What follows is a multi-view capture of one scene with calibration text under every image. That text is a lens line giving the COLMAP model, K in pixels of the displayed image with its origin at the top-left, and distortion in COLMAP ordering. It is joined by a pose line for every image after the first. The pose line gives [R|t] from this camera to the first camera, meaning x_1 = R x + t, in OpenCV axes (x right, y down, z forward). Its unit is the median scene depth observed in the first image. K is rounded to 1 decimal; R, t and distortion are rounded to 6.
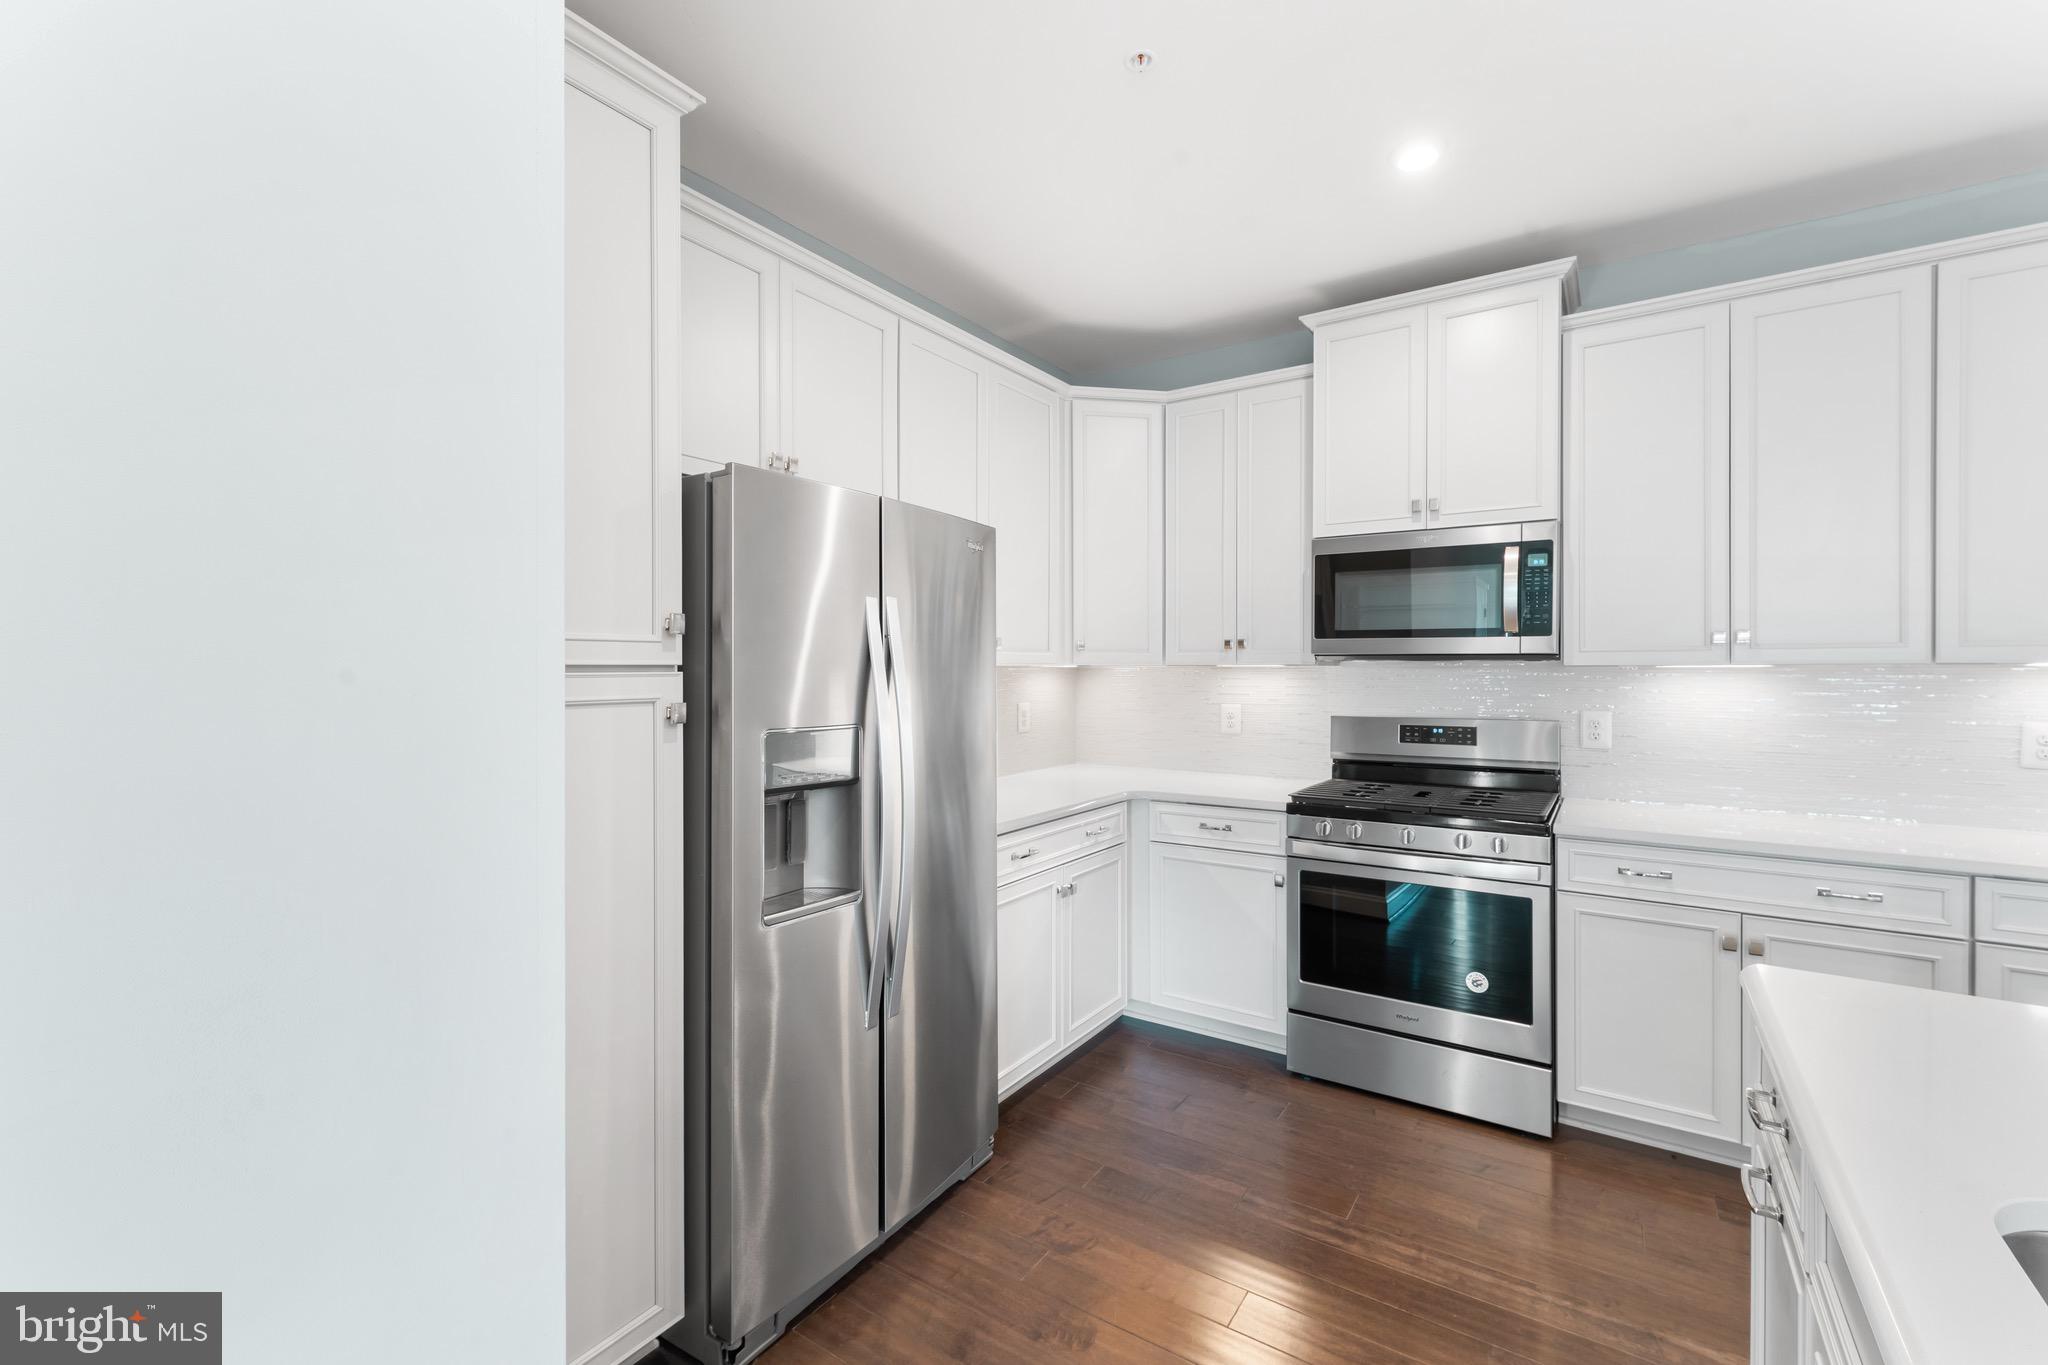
lens RADIAL K [[877.3, 0, 1027.1], [0, 877.3, 666.4], [0, 0, 1]] dist [0.003502, -0.001822]
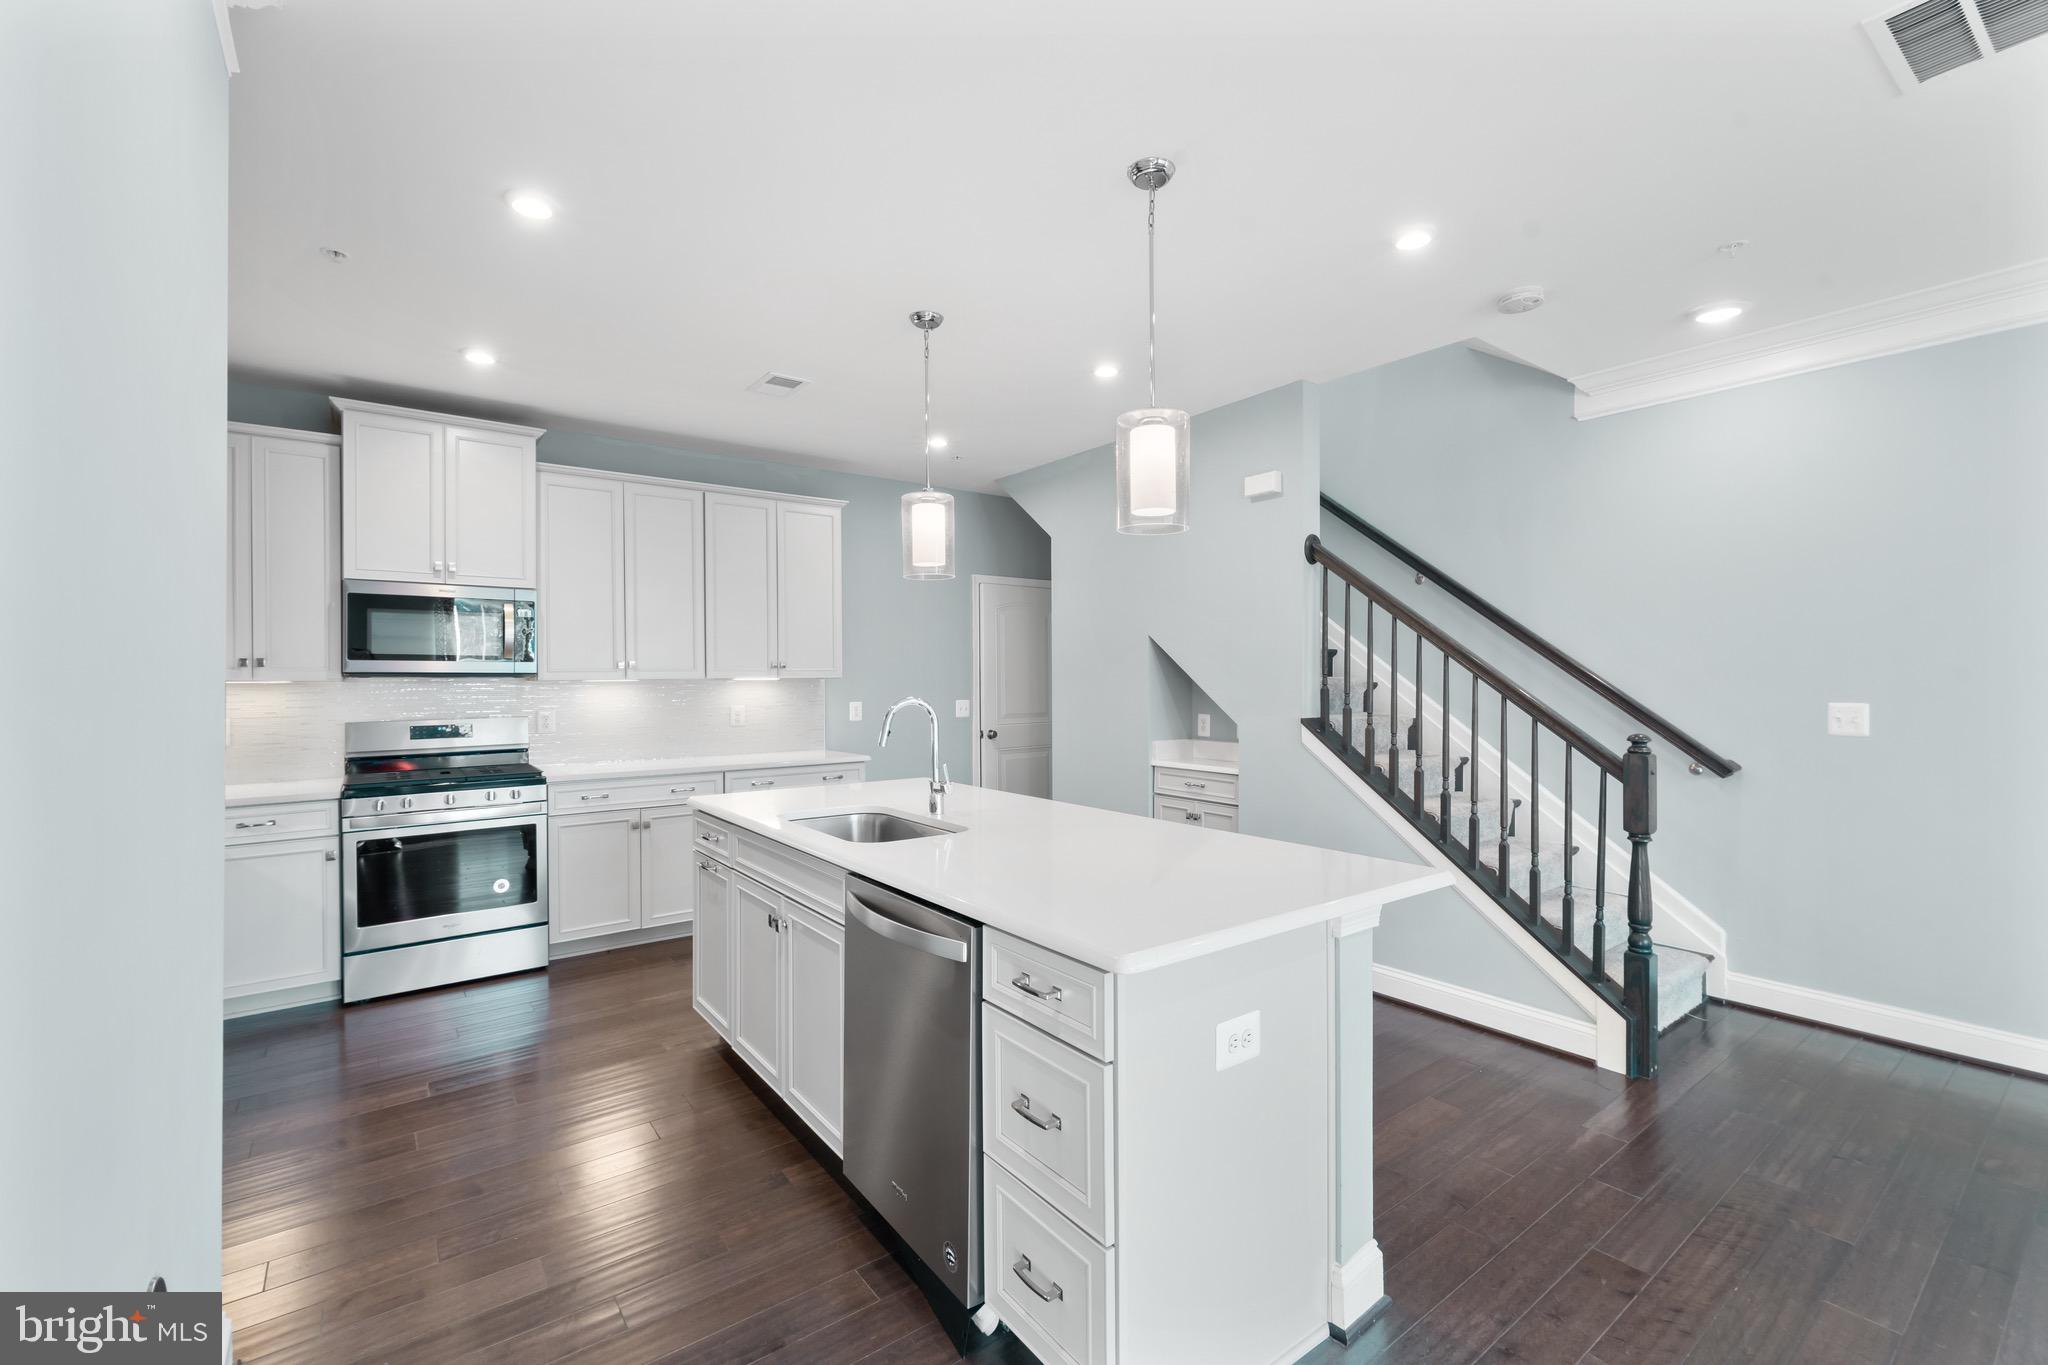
lens RADIAL K [[877.3, 0, 1028.9], [0, 877.3, 675.1], [0, 0, 1]] dist [0.003502, -0.001822]
pose [[0.321544, 0.000928, 0.946894, -0.591867], [0.007831, 0.999963, -0.003639, 0.002085], [-0.946862, 0.008586, 0.321525, -0.343294]]
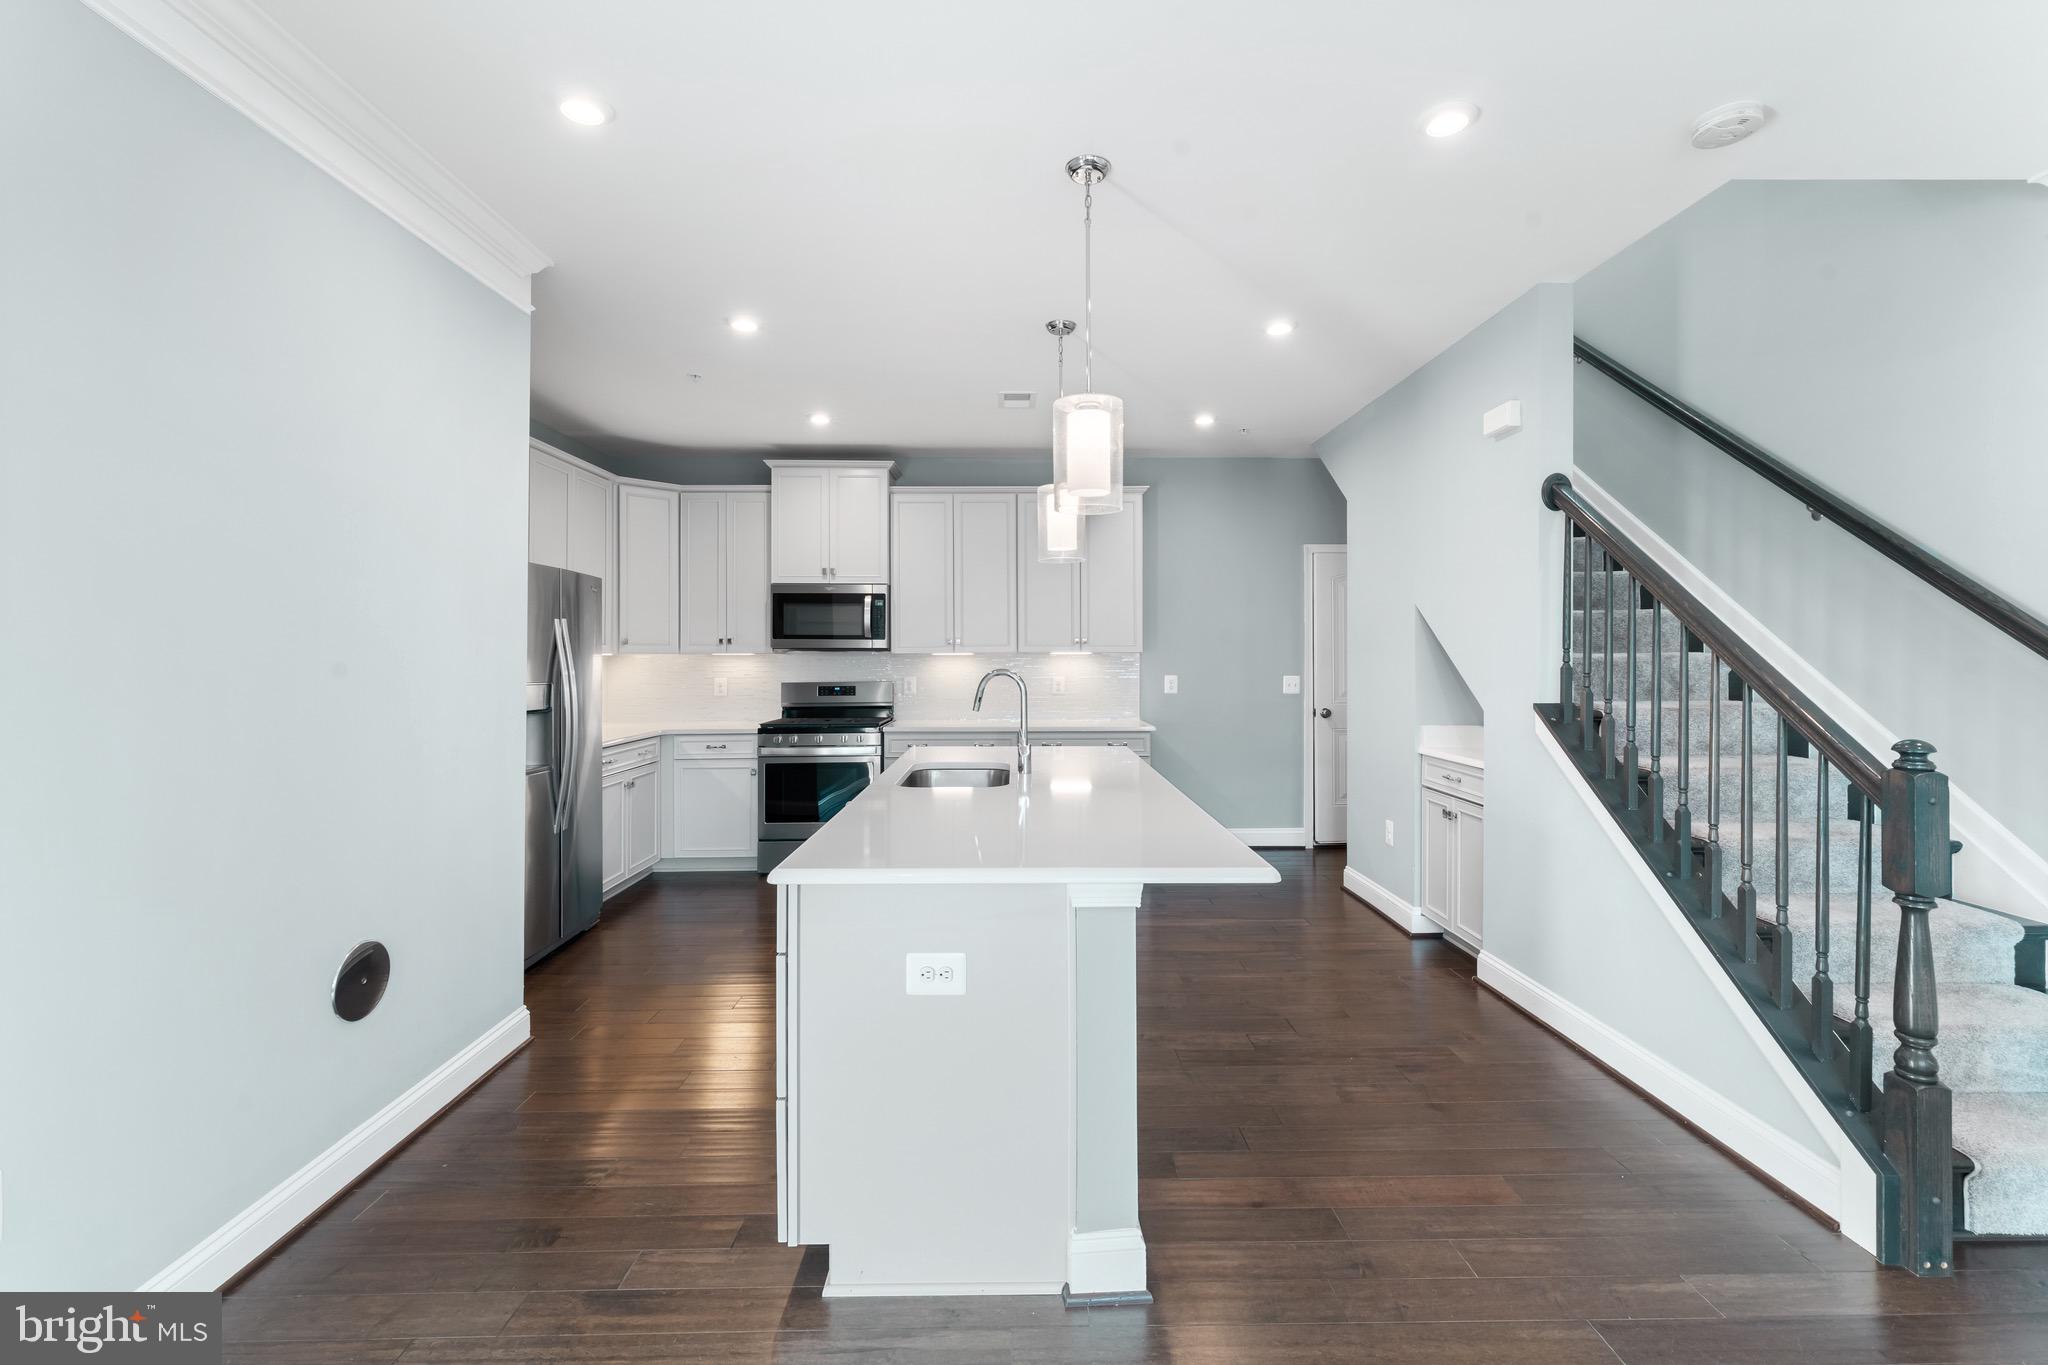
lens RADIAL K [[877.3, 0, 1025.8], [0, 877.3, 654.3], [0, 0, 1]] dist [0.003502, -0.001822]
pose [[0.817797, 0.000539, 0.575507, -0.315008], [0.002158, 0.999990, -0.004003, 0.009232], [-0.575503, 0.004515, 0.817787, -0.857898]]
